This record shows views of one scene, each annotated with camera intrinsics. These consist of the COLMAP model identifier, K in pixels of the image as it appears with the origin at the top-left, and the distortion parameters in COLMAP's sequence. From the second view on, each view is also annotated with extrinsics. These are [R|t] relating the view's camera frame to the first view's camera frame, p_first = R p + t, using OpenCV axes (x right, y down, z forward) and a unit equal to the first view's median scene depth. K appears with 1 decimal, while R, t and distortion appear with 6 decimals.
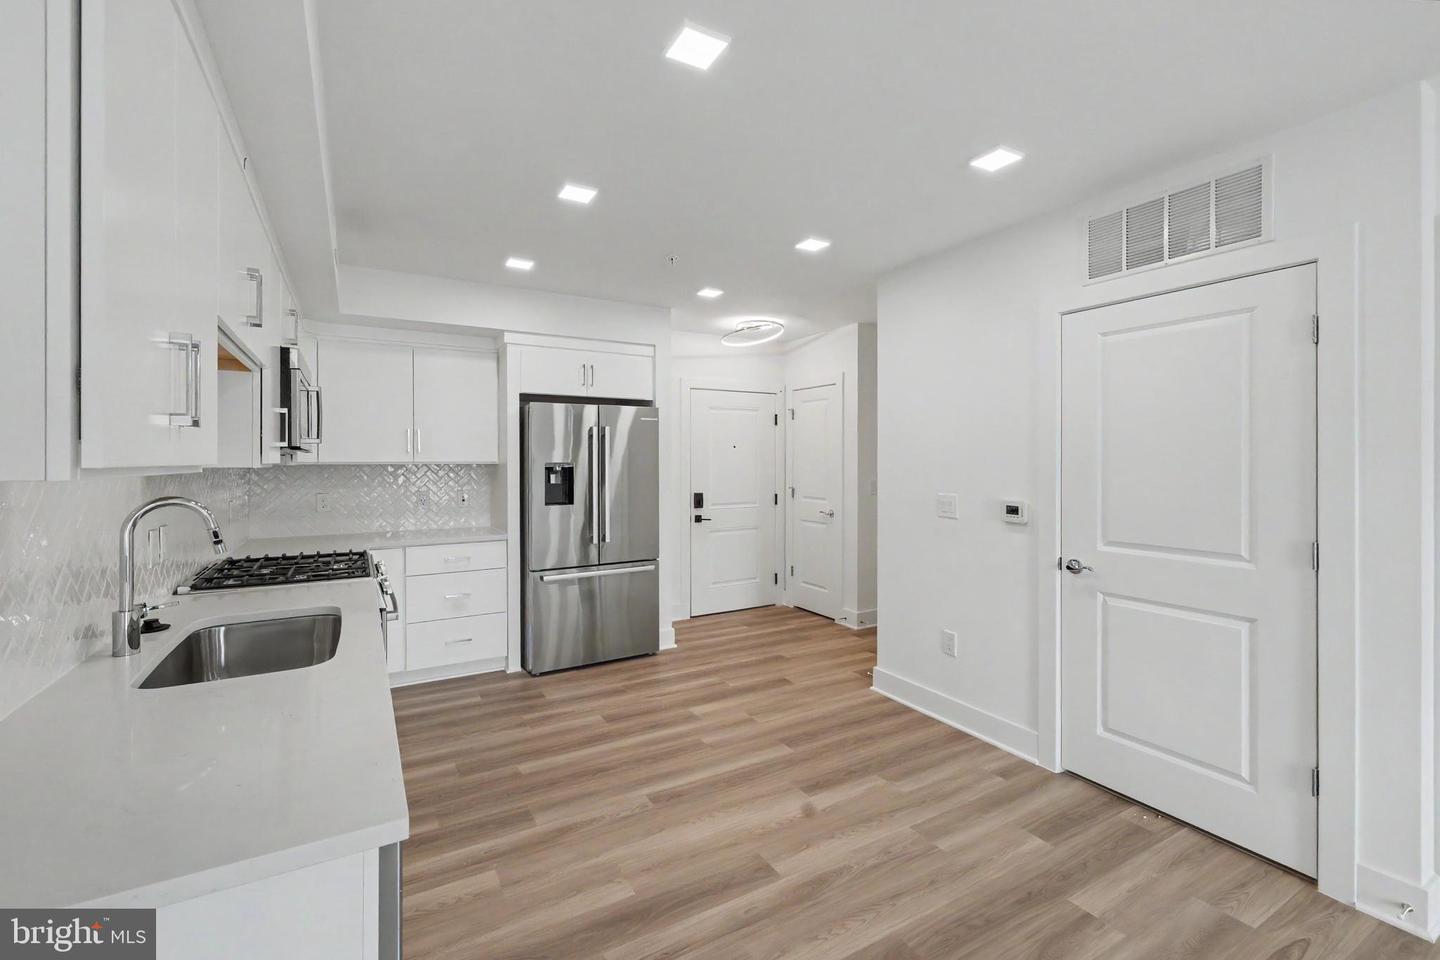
lens RADIAL K [[616.4, 0, 719.5], [0, 616.4, 463.9], [0, 0, 1]] dist [0.000575, 0.000568]
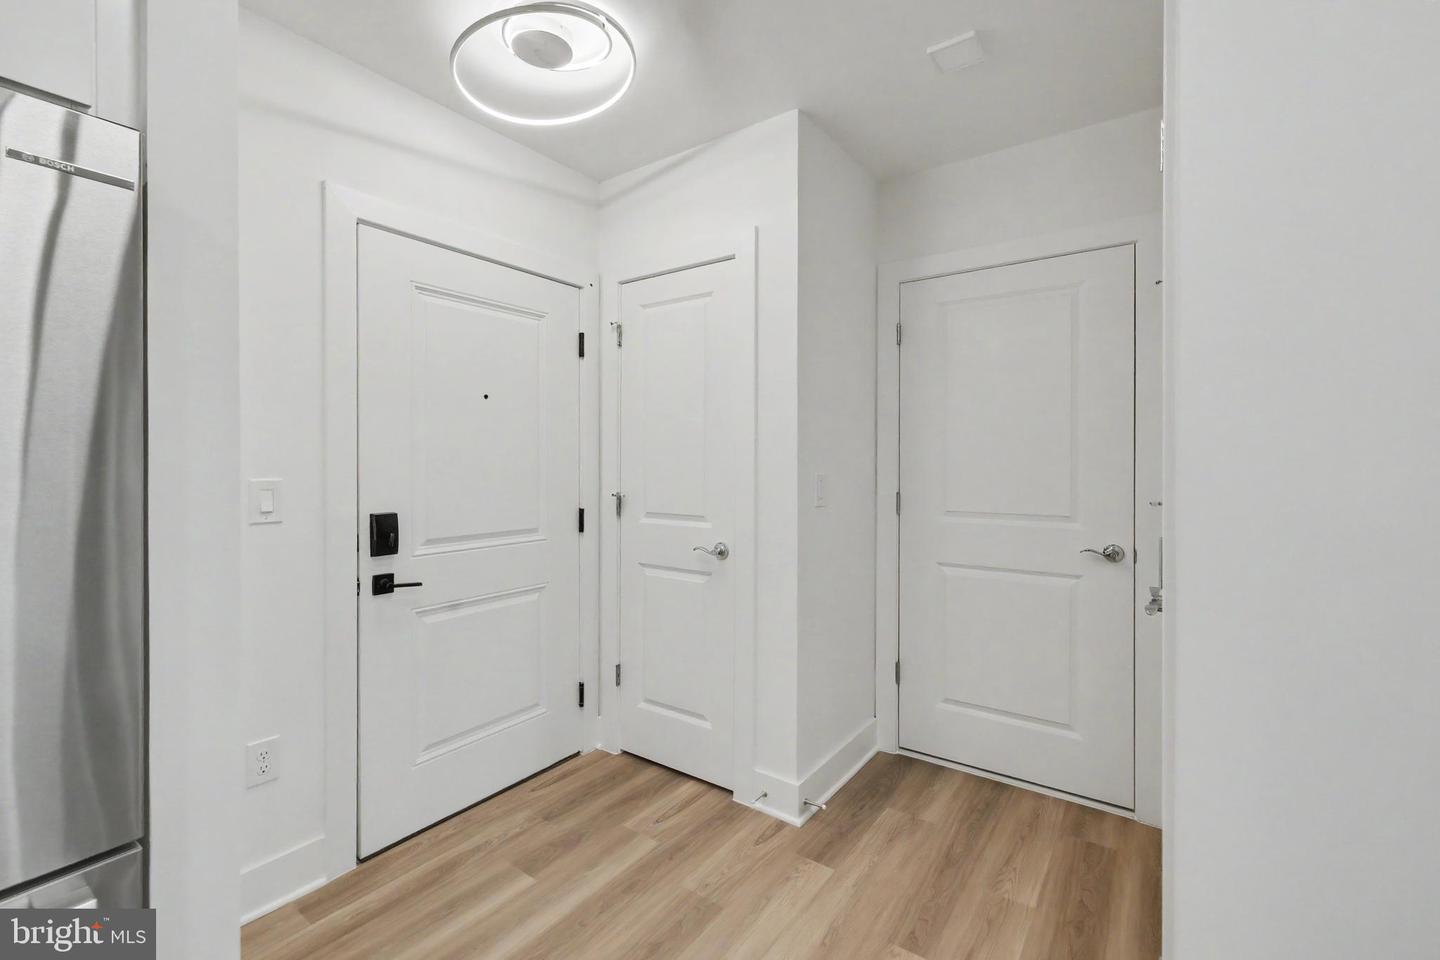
lens RADIAL K [[618.8, 0, 720.0], [0, 618.8, 480.0], [0, 0, 1]] dist [-0.000062, 0.000106]
pose [[0.909048, -0.003609, 0.416677, -0.005576], [-0.003747, 0.999851, 0.016836, 0.019661], [-0.416675, -0.016867, 0.908899, 0.552833]]
